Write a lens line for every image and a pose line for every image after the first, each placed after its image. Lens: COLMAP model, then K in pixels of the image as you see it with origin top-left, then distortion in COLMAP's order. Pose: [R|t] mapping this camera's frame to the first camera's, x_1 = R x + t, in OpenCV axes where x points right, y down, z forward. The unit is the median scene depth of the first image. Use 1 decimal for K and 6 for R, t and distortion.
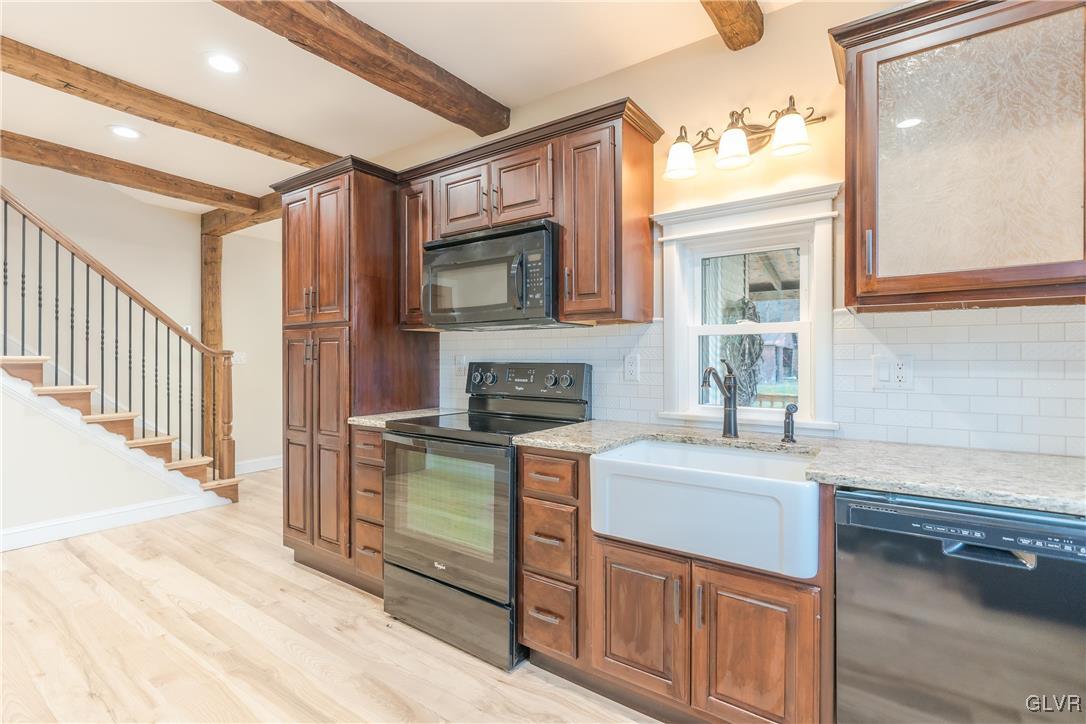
lens RADIAL K [[512.4, 0, 543.0], [0, 512.4, 362.0], [0, 0, 1]] dist [-0.001942, 0.000060]
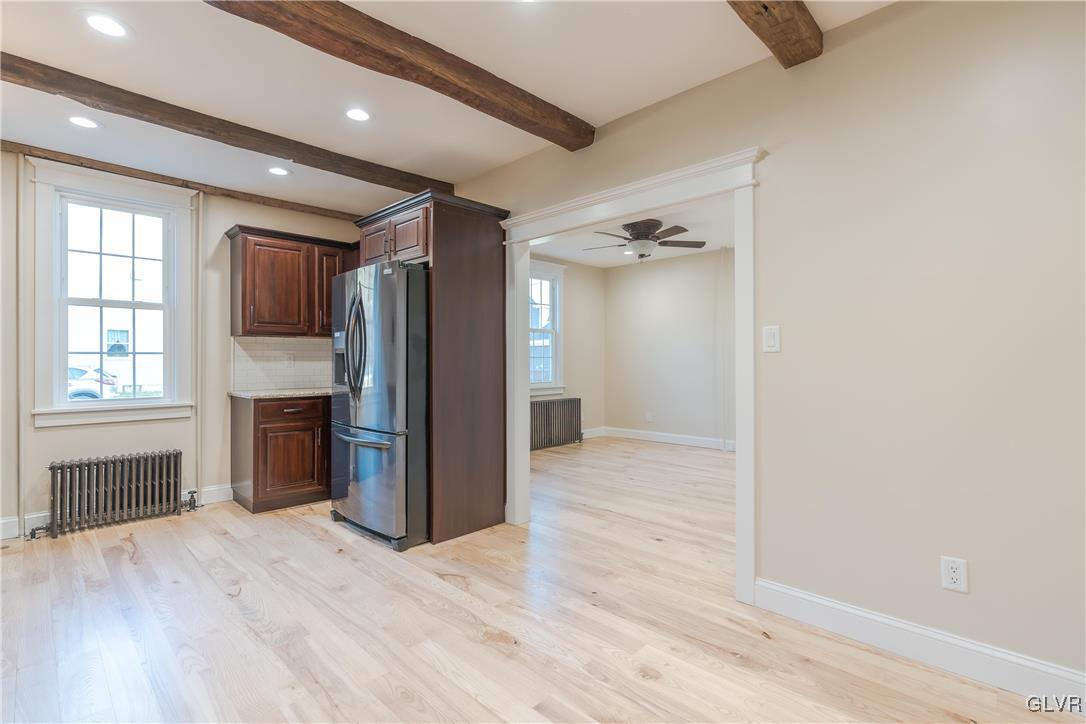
lens RADIAL K [[497.3, 0, 543.0], [0, 497.3, 362.0], [0, 0, 1]] dist [-0.002427, 0.000440]
pose [[-0.990085, -0.002319, 0.140452, -1.116769], [-0.001043, 0.999958, 0.009158, 0.010750], [-0.140467, 0.008920, -0.990045, 1.526047]]
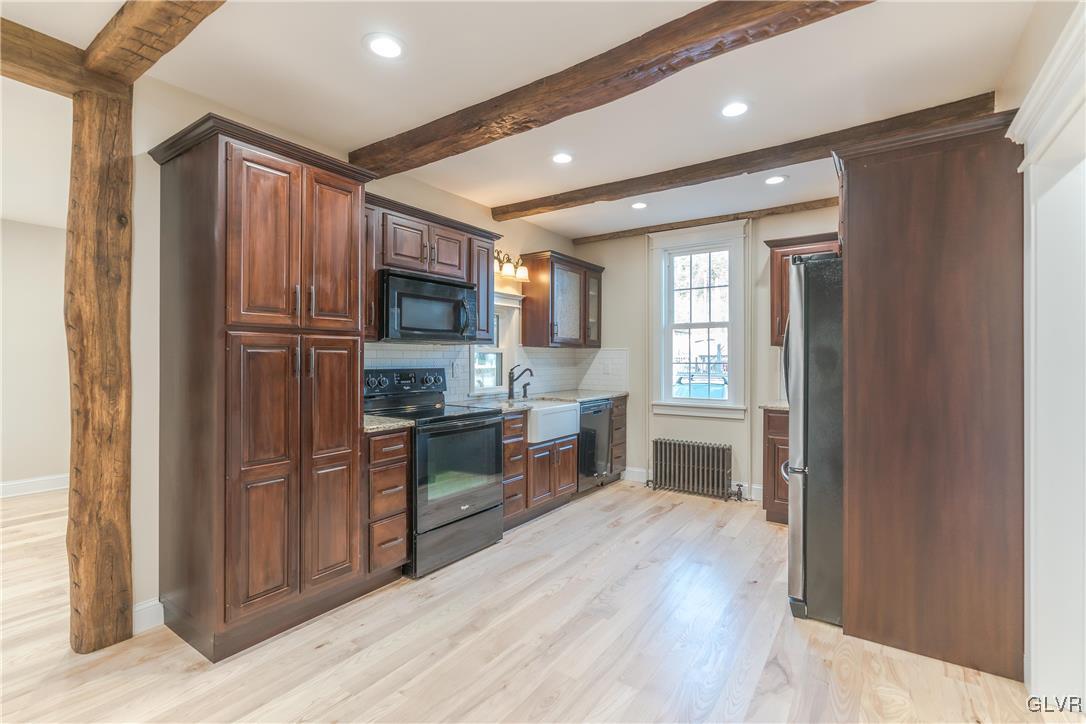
lens RADIAL K [[497.3, 0, 543.0], [0, 497.3, 362.0], [0, 0, 1]] dist [-0.002427, 0.000440]
pose [[-0.019221, -0.009208, 0.999773, -1.630726], [0.005673, 0.999940, 0.009319, -0.032644], [-0.999799, 0.005851, -0.019168, 0.795638]]
